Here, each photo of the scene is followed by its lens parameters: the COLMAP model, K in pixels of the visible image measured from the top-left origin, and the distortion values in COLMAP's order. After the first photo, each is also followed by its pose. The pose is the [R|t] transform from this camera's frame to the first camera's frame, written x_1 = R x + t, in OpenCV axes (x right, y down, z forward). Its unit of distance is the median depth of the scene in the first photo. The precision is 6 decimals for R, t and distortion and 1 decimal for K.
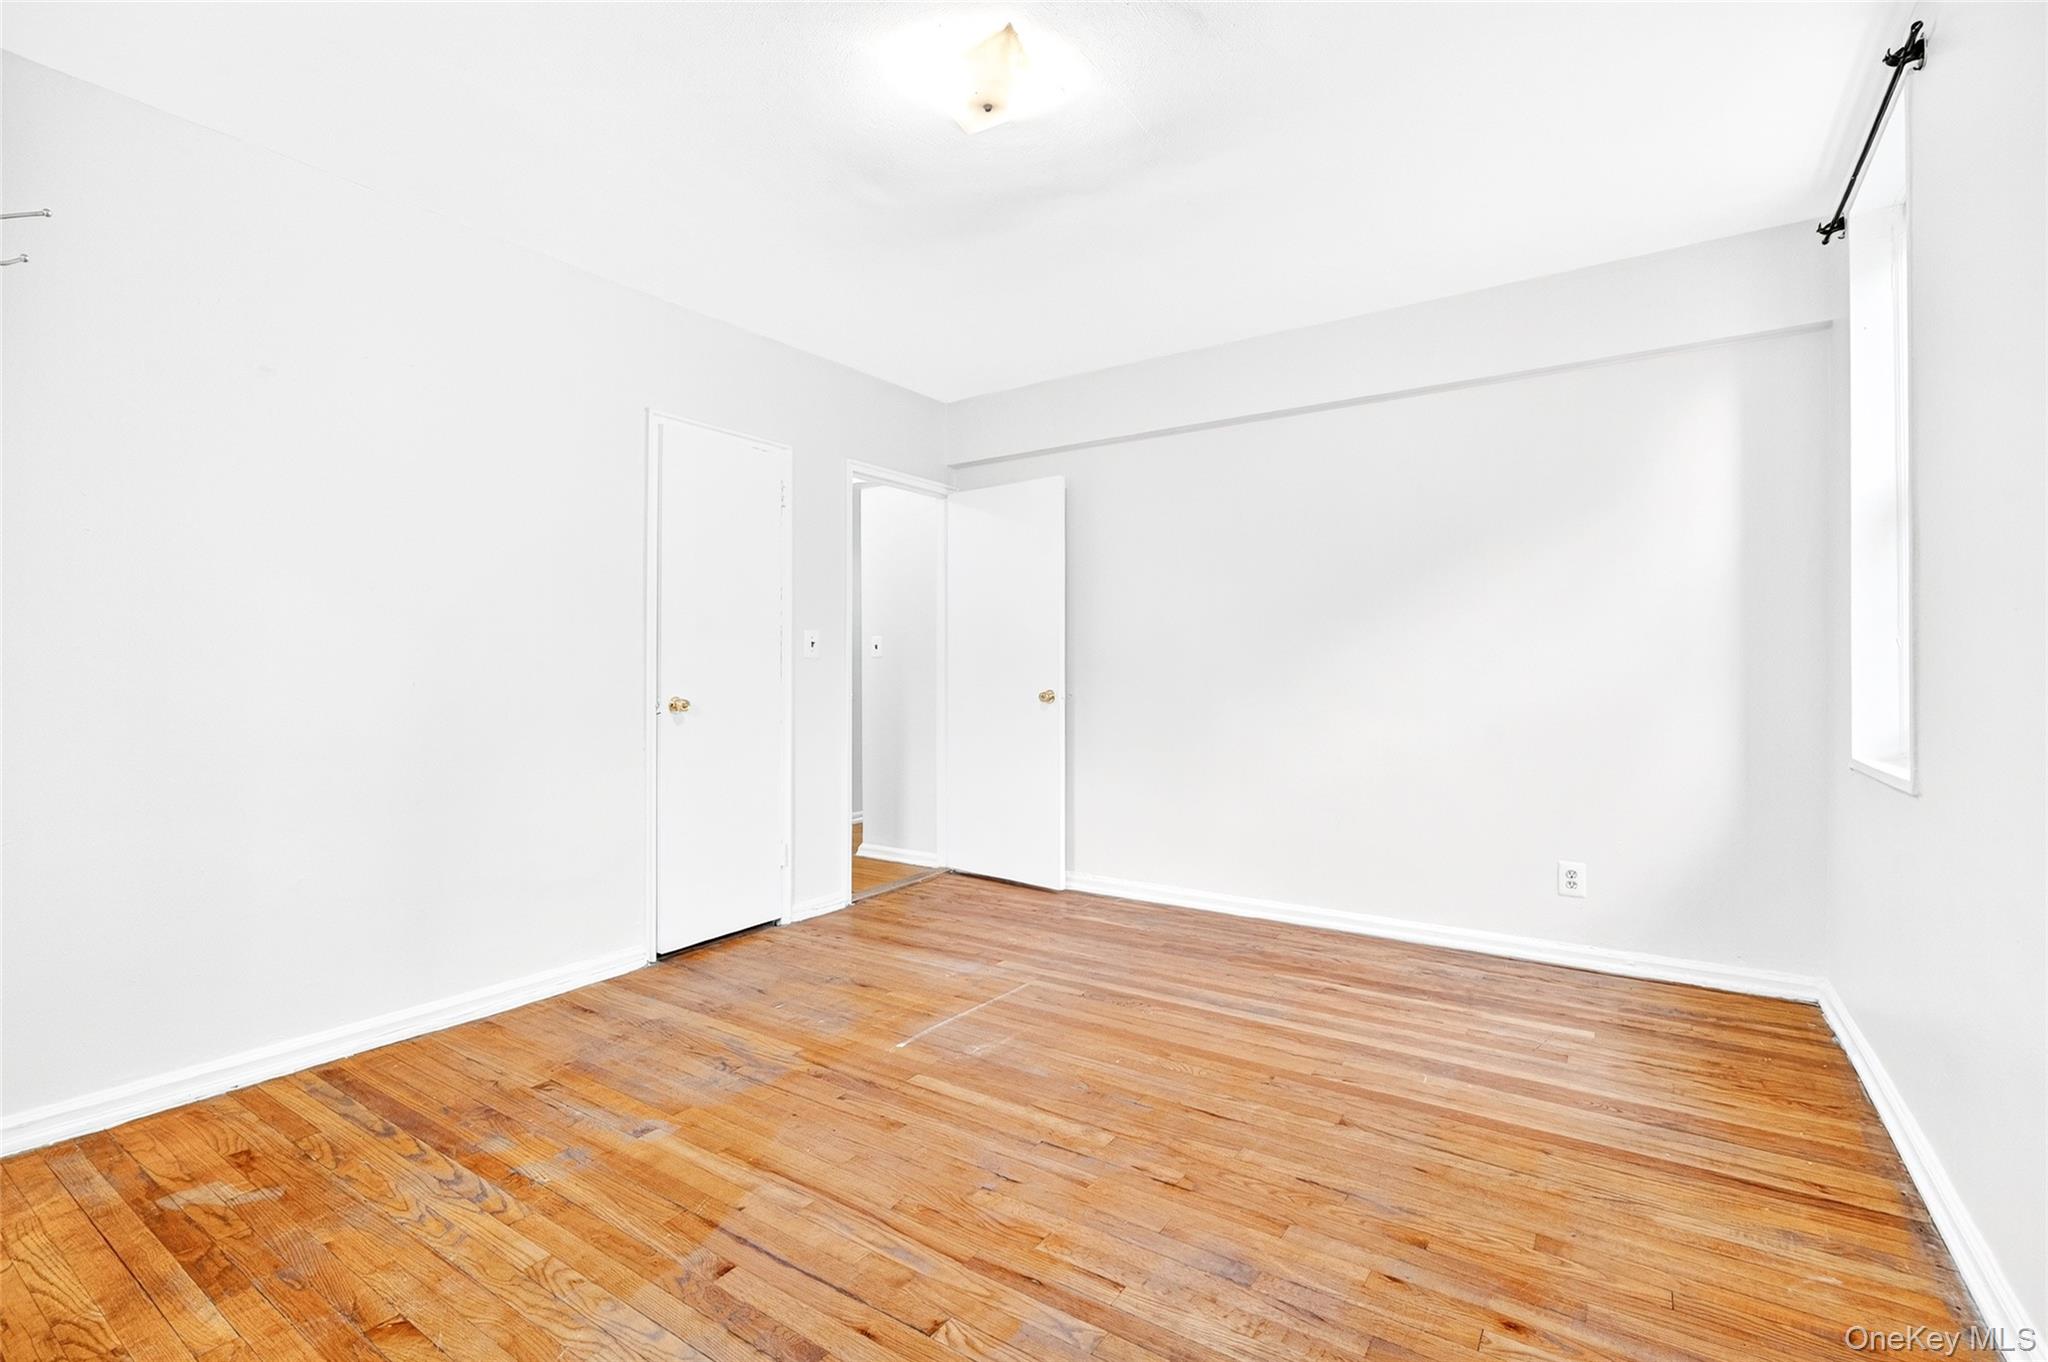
lens RADIAL K [[918.0, 0, 1019.9], [0, 918.0, 678.6], [0, 0, 1]] dist [-0.000388, -0.001128]
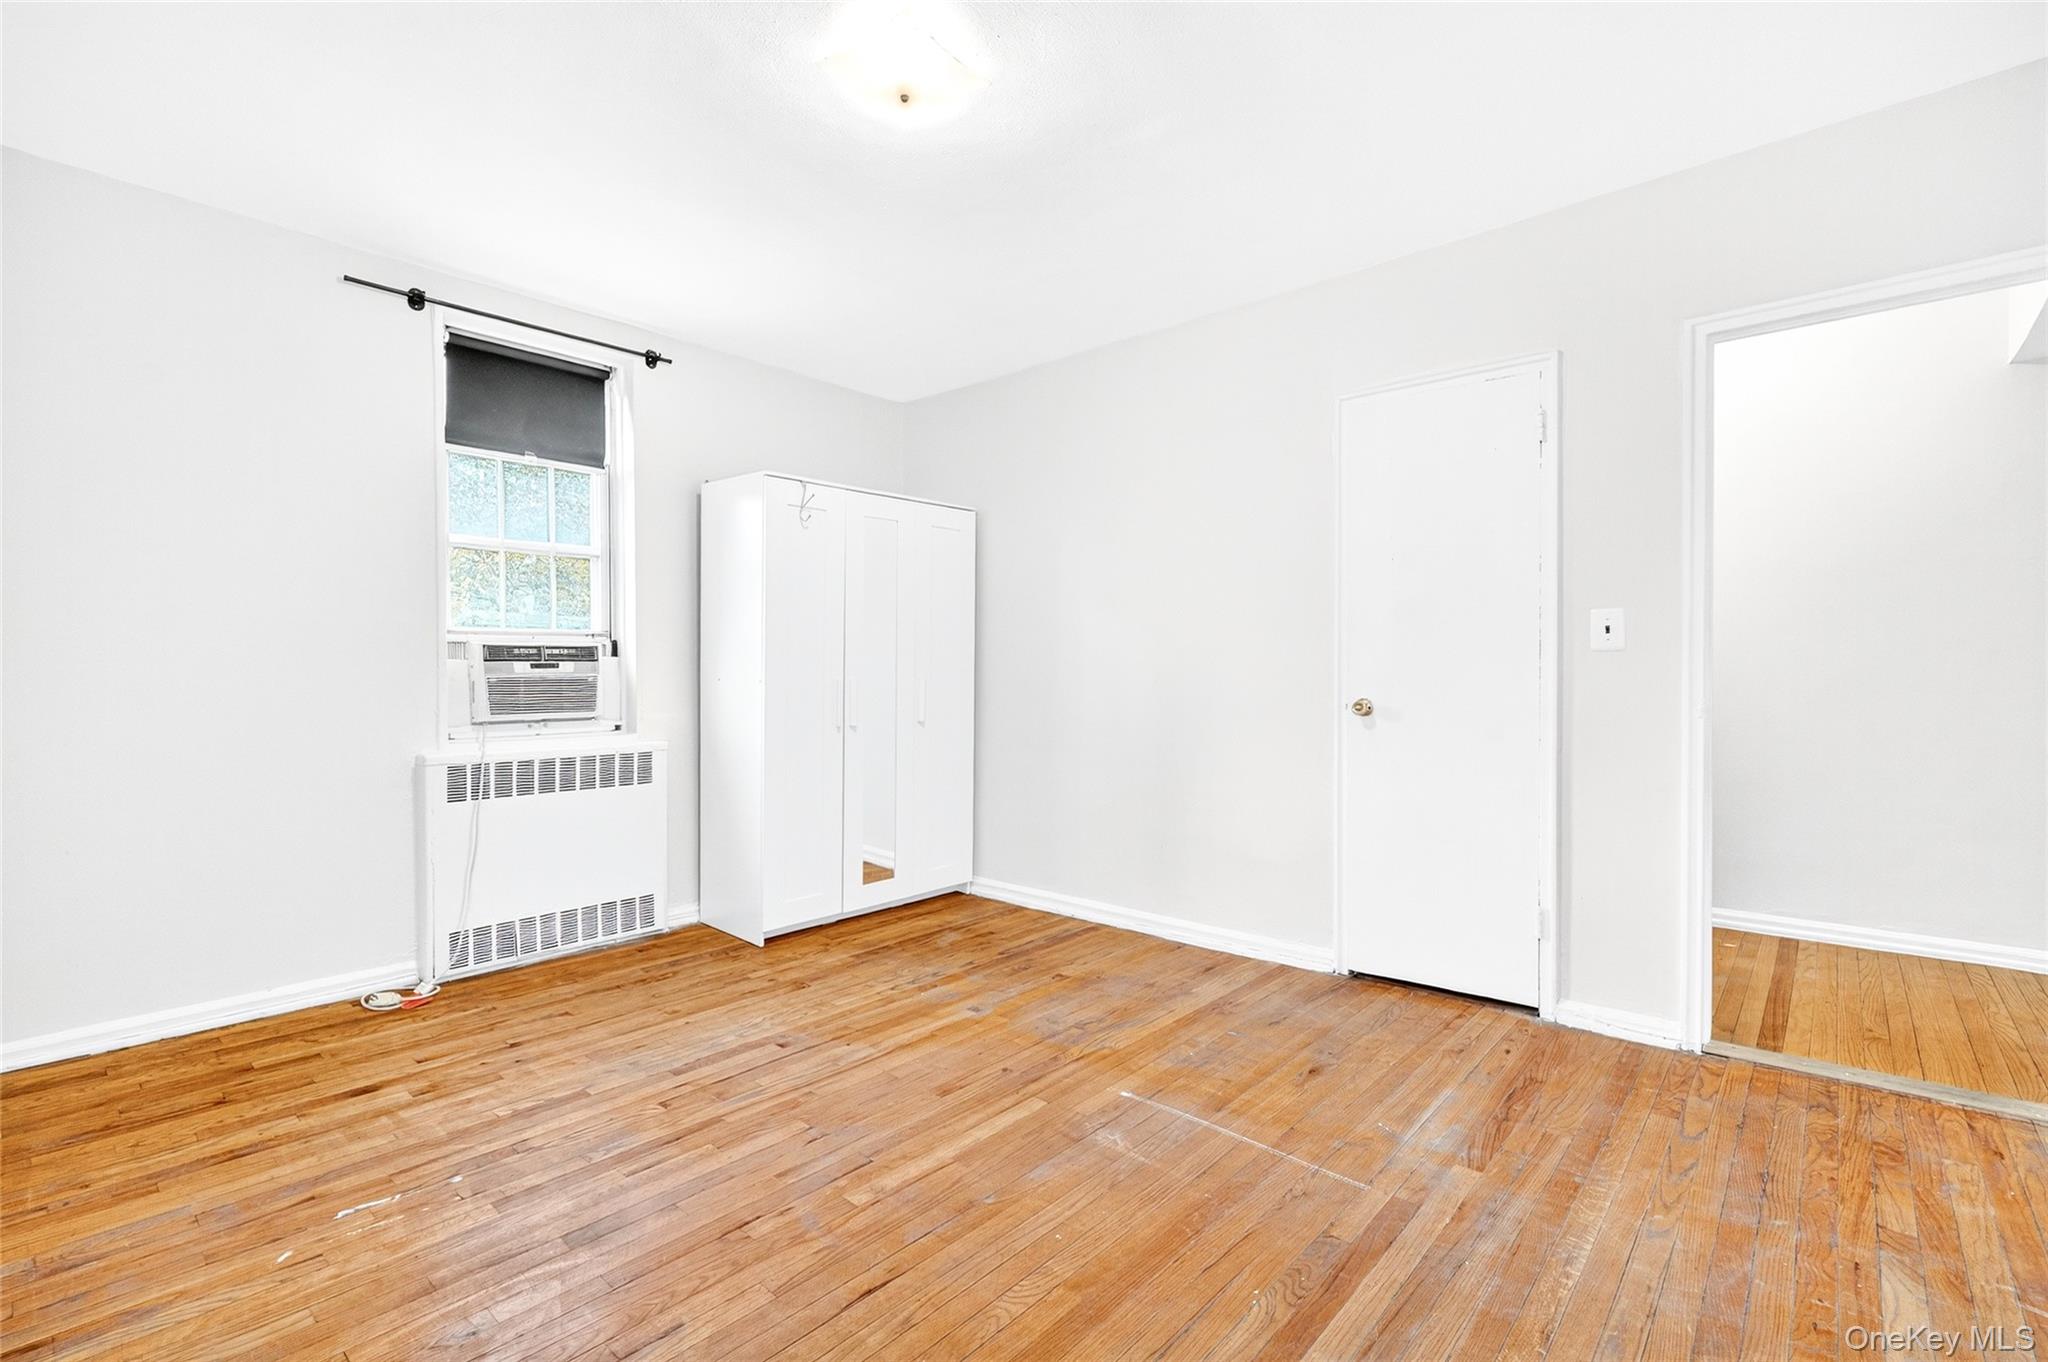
lens RADIAL K [[918.0, 0, 1029.9], [0, 918.0, 688.3], [0, 0, 1]] dist [-0.000388, -0.001128]
pose [[-0.125192, 0.020229, -0.991926, 0.850326], [-0.003843, 0.999775, 0.020874, -0.013212], [0.992125, 0.006425, -0.125086, 1.143975]]
